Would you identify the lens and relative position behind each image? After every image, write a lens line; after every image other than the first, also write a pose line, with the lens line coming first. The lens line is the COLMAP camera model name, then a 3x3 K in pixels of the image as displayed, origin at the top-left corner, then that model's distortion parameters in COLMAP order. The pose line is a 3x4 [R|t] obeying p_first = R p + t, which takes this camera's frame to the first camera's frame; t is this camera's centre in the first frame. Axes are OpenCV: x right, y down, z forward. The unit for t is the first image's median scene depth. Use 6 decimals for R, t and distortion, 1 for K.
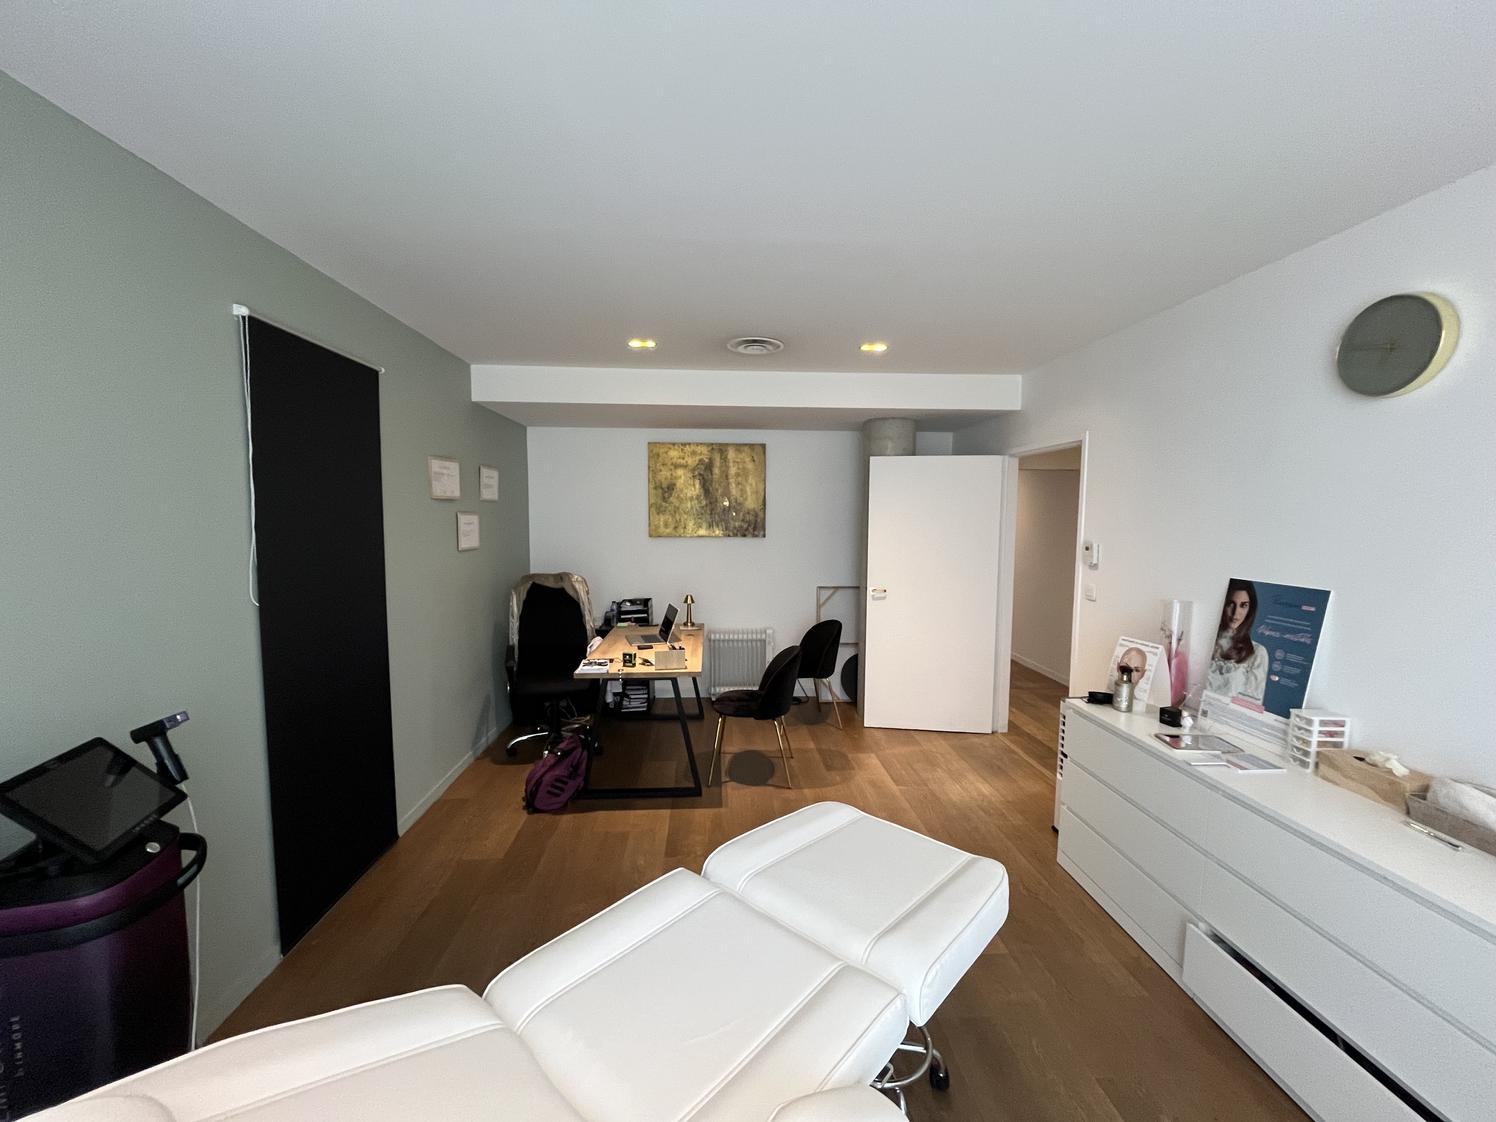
lens RADIAL K [[601.4, 0, 747.6], [0, 601.4, 560.3], [0, 0, 1]] dist [-0.000932, -0.000014]
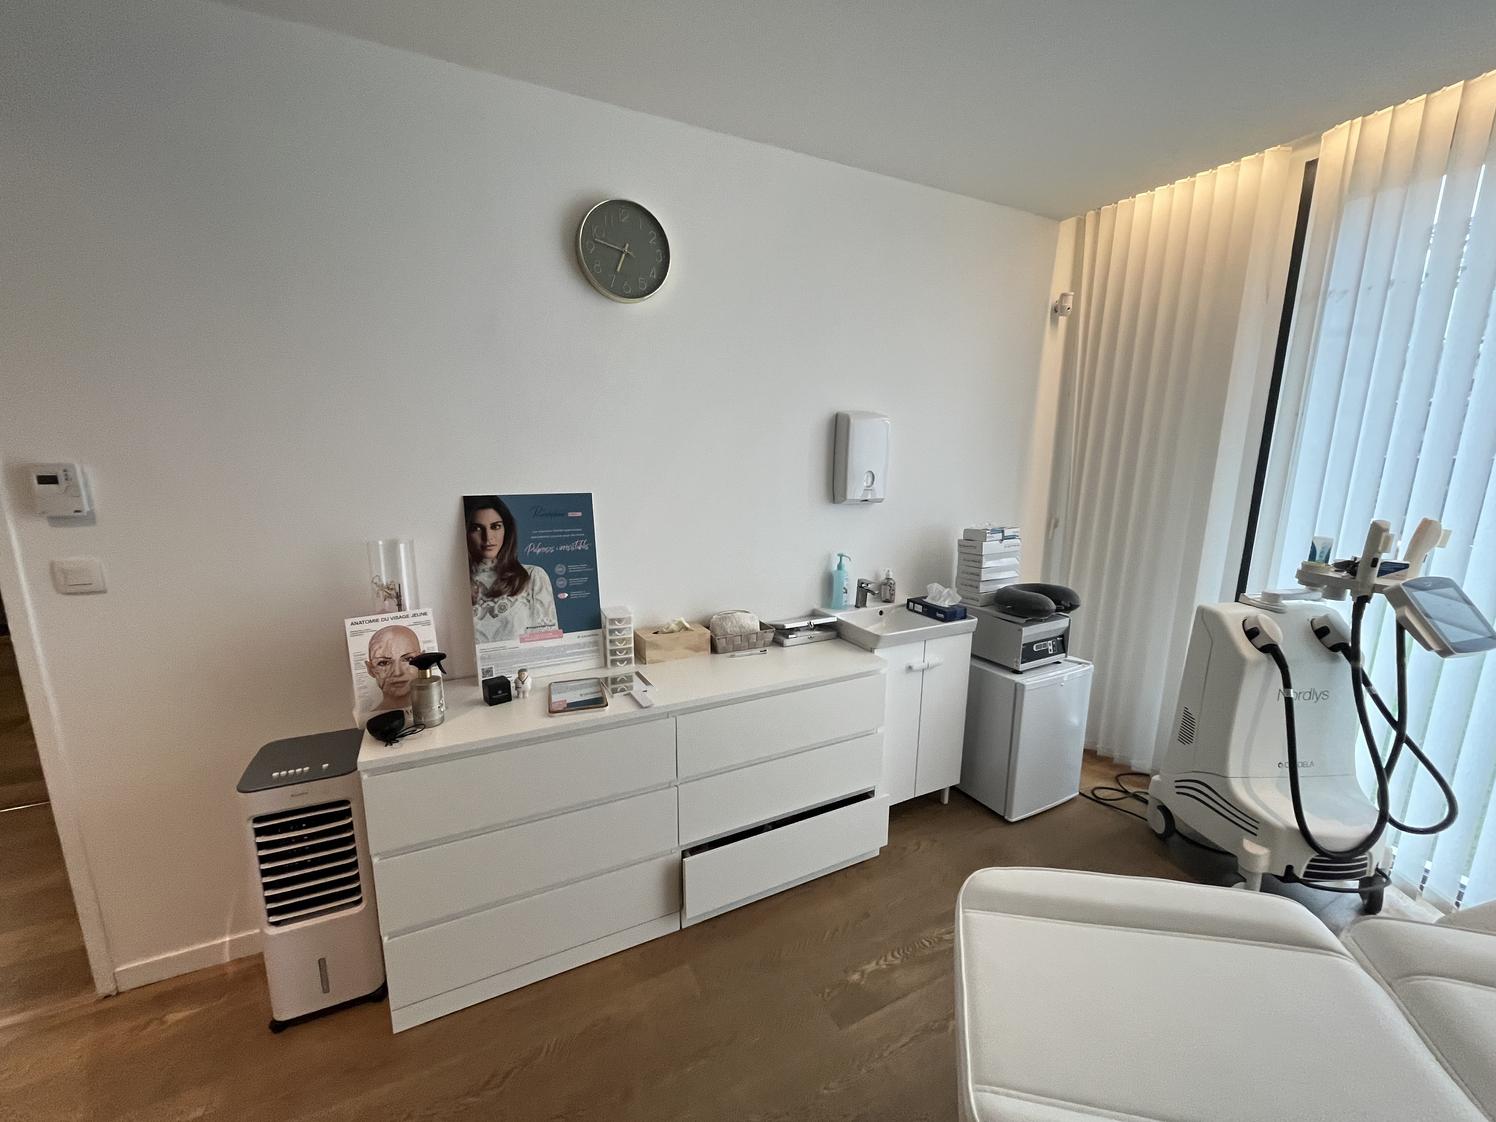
lens RADIAL K [[601.4, 0, 748.2], [0, 601.4, 562.0], [0, 0, 1]] dist [-0.000932, -0.000014]
pose [[-0.392498, -0.186263, 0.900695, -0.048477], [0.060272, 0.971966, 0.227266, -0.043003], [-0.917776, 0.143488, -0.370269, 1.013475]]
